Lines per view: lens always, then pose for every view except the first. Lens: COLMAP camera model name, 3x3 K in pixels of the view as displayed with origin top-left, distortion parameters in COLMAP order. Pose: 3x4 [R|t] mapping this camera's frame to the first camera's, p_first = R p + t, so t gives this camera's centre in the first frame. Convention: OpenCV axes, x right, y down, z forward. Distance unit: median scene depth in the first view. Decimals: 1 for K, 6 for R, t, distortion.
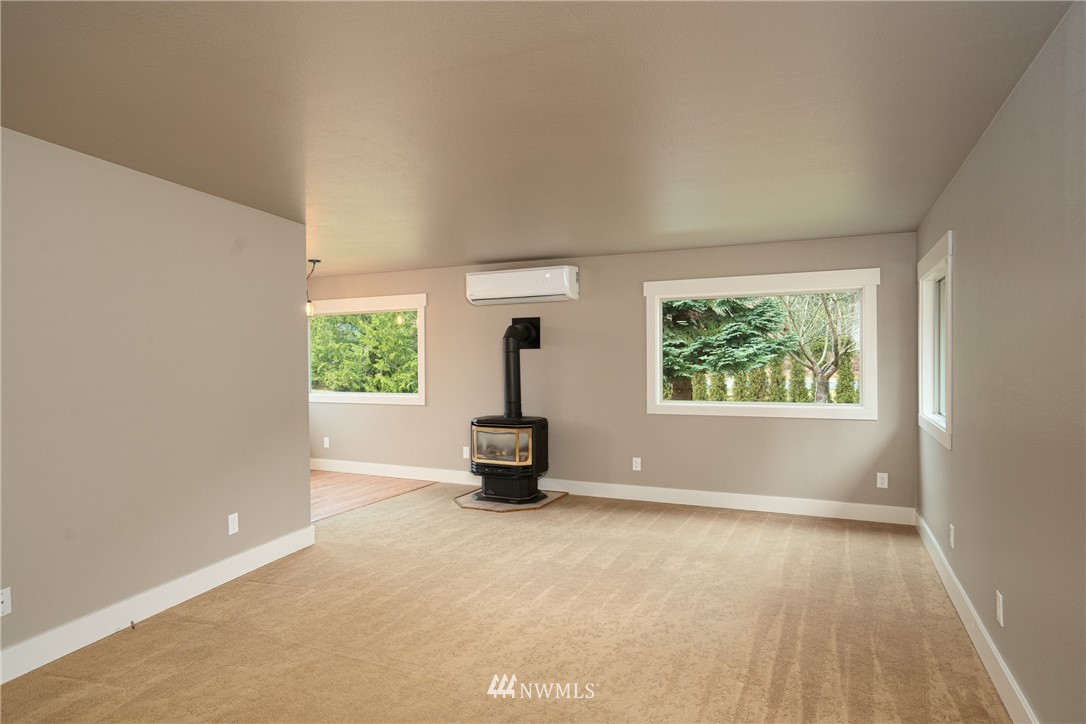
lens RADIAL K [[625.9, 0, 542.3], [0, 625.9, 361.3], [0, 0, 1]] dist [-0.004043, 0.000996]
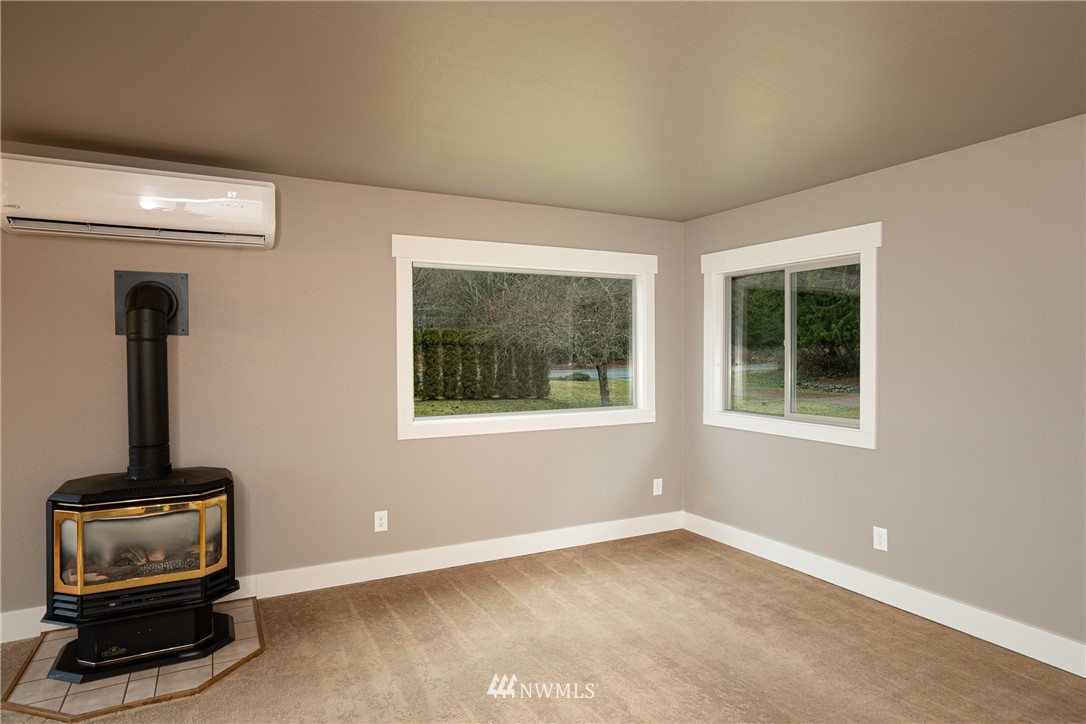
lens RADIAL K [[625.9, 0, 541.7], [0, 625.9, 364.8], [0, 0, 1]] dist [-0.004043, 0.000996]
pose [[0.619762, -0.009547, 0.784731, -0.246291], [0.006219, 0.999954, 0.007254, 0.002656], [-0.784765, 0.000385, 0.619794, 0.488486]]
